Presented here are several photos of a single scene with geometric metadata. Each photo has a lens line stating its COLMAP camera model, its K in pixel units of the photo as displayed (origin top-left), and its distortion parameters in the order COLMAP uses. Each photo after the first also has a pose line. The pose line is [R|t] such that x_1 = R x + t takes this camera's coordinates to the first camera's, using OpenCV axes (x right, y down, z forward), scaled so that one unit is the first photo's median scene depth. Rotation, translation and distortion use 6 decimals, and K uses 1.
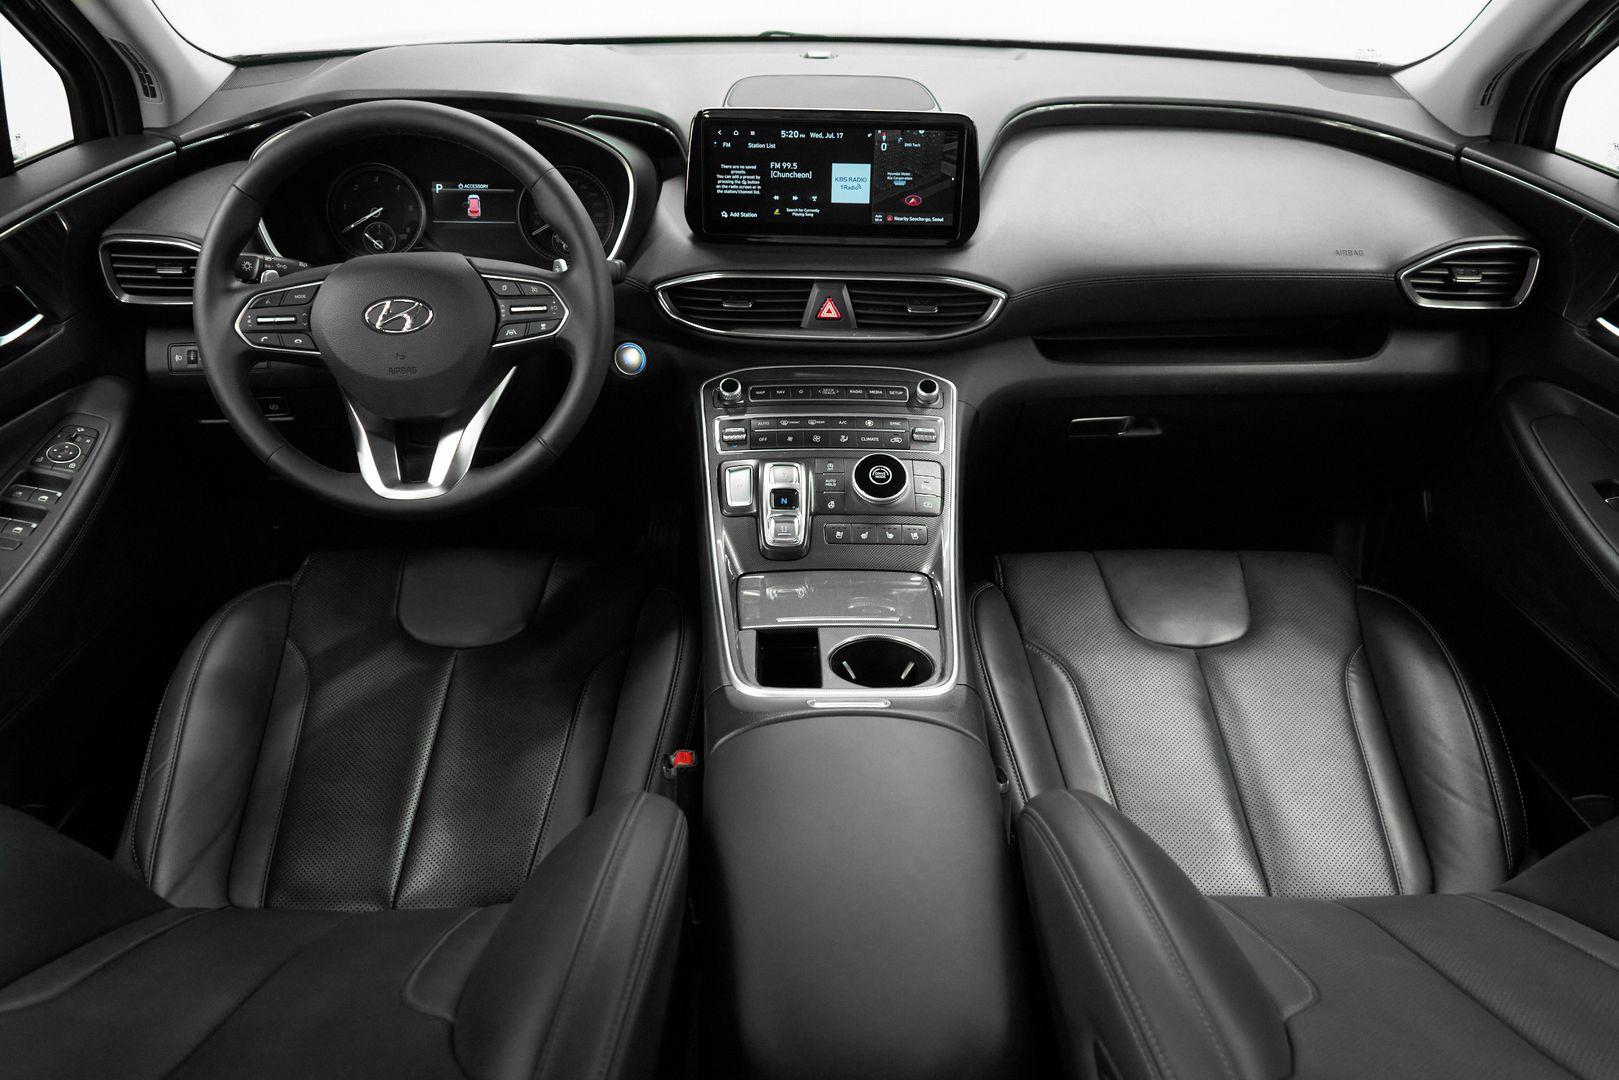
lens RADIAL K [[1306.9, 0, 809.5], [0, 1306.9, 540.0], [0, 0, 1]] dist [0.005906, 0.000904]
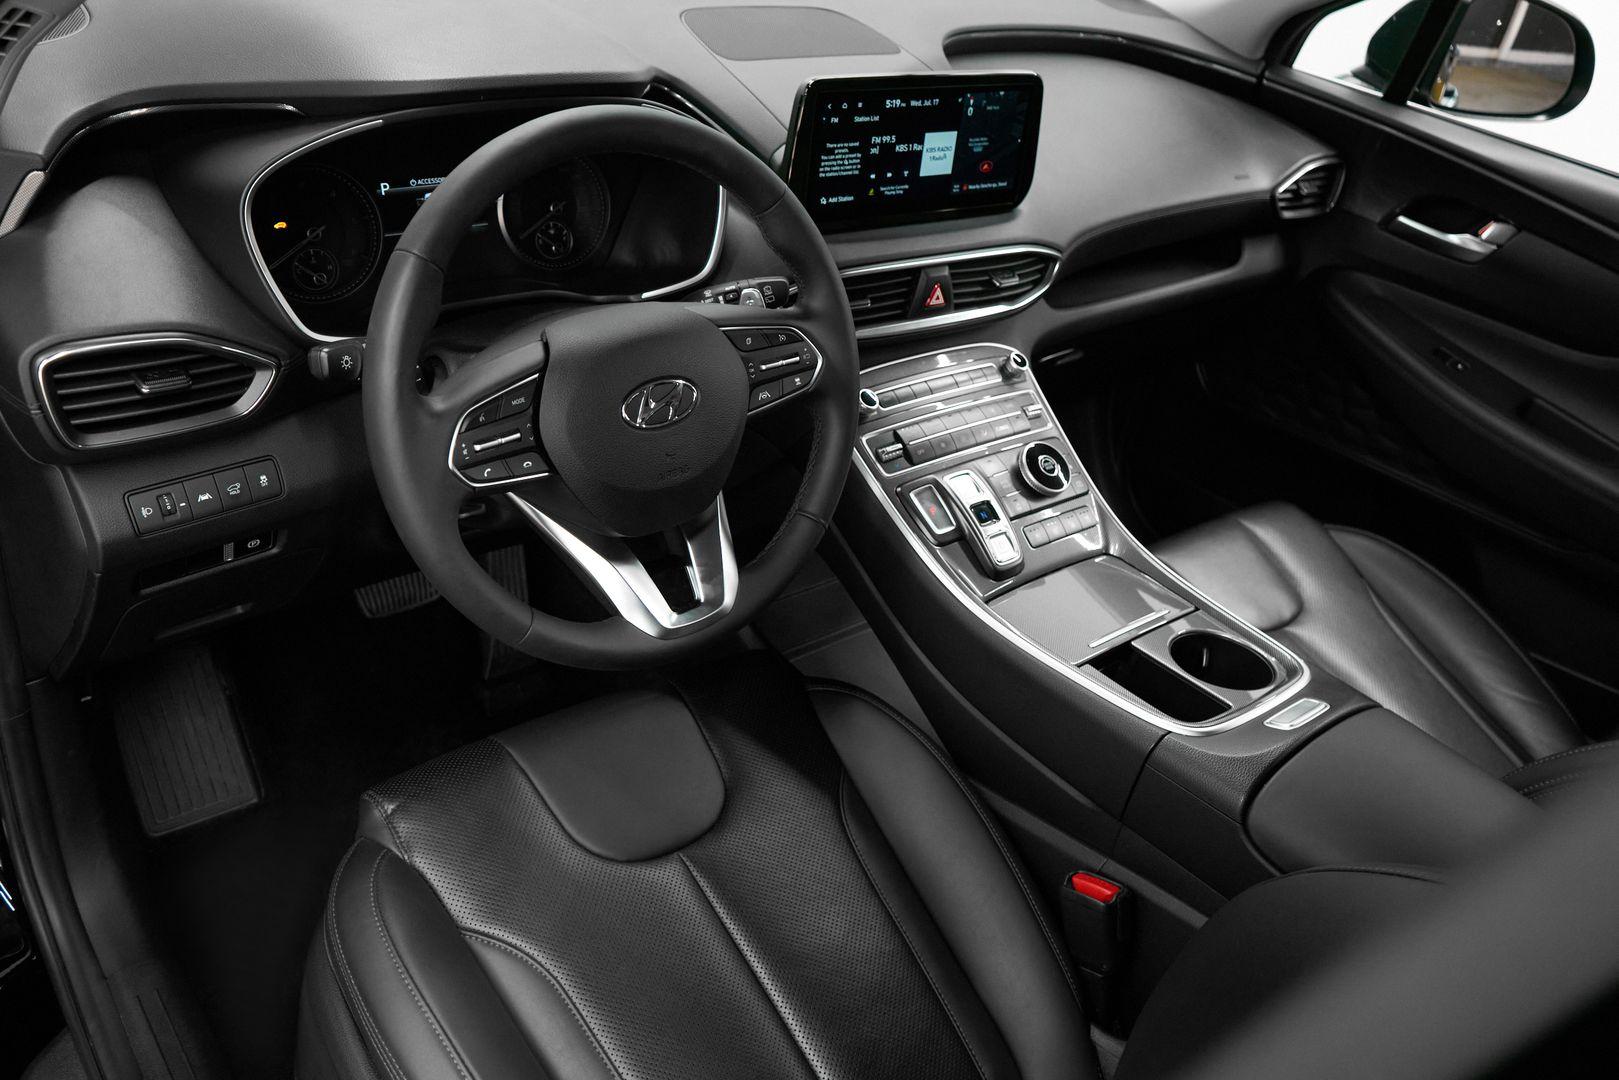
lens RADIAL K [[1306.9, 0, 809.5], [0, 1306.9, 540.0], [0, 0, 1]] dist [0.005906, 0.000904]
pose [[0.785150, -0.248387, 0.567312, -0.622301], [0.169665, 0.967270, 0.188687, -0.200743], [-0.595611, -0.051894, 0.801595, 0.313879]]
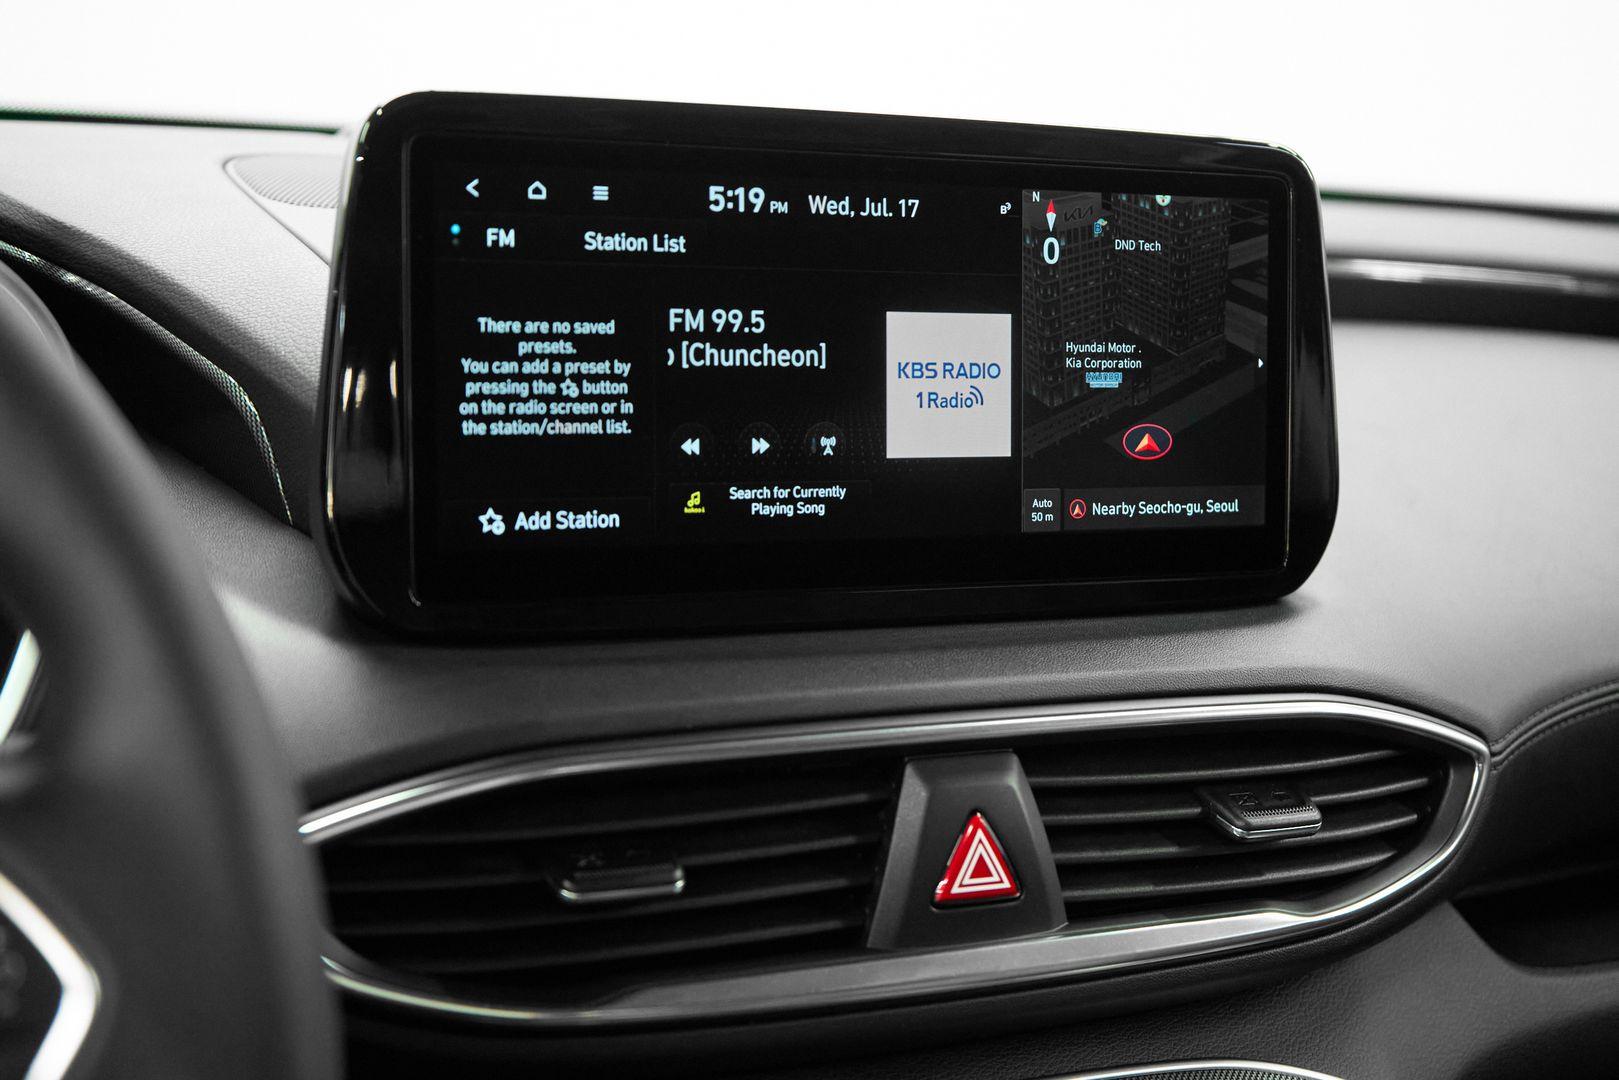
lens RADIAL K [[2405.6, 0, 809.5], [0, 2405.6, 540.0], [0, 0, 1]] dist [0.017324, 0.087139]
pose [[0.876451, -0.044780, 0.479404, -0.227387], [0.210770, 0.930884, -0.298380, -0.105782], [-0.432908, 0.362560, 0.825313, 0.626962]]
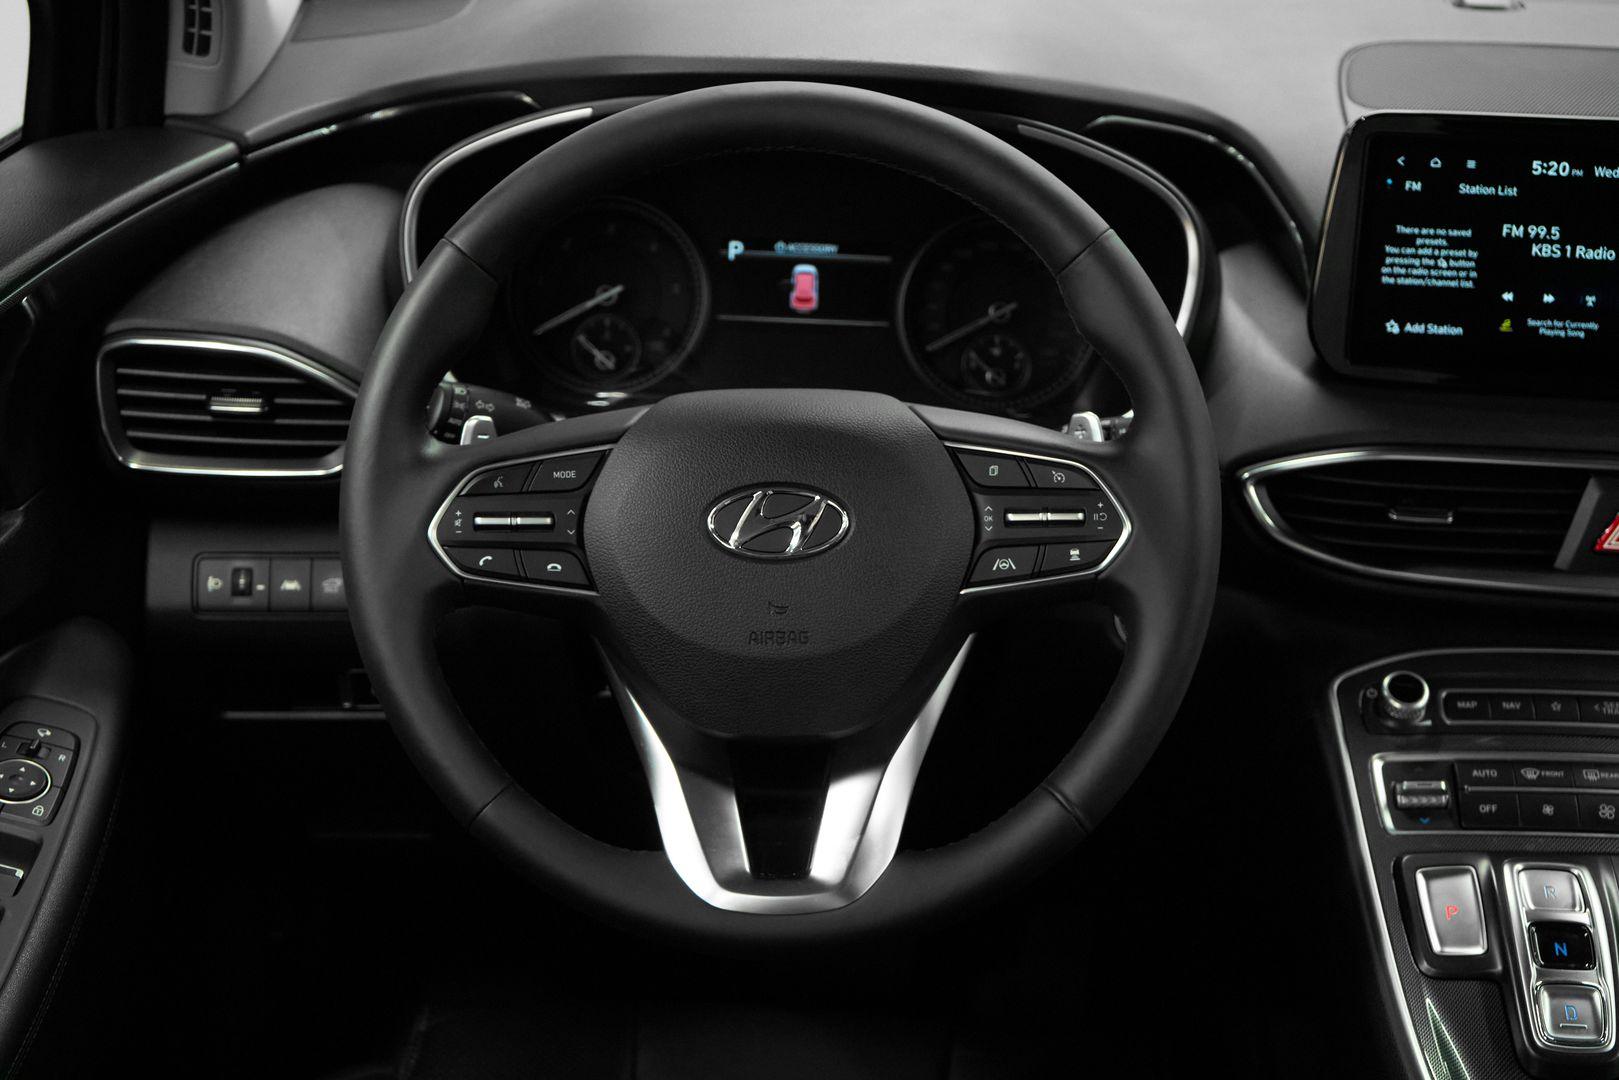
lens RADIAL K [[2716.5, 0, 809.5], [0, 2716.5, 540.0], [0, 0, 1]] dist [0.012650, 0.173617]
pose [[0.998464, 0.035560, -0.042496, -0.235390], [-0.041388, 0.988527, -0.145260, -0.021150], [0.036843, 0.146796, 0.988480, 0.029340]]
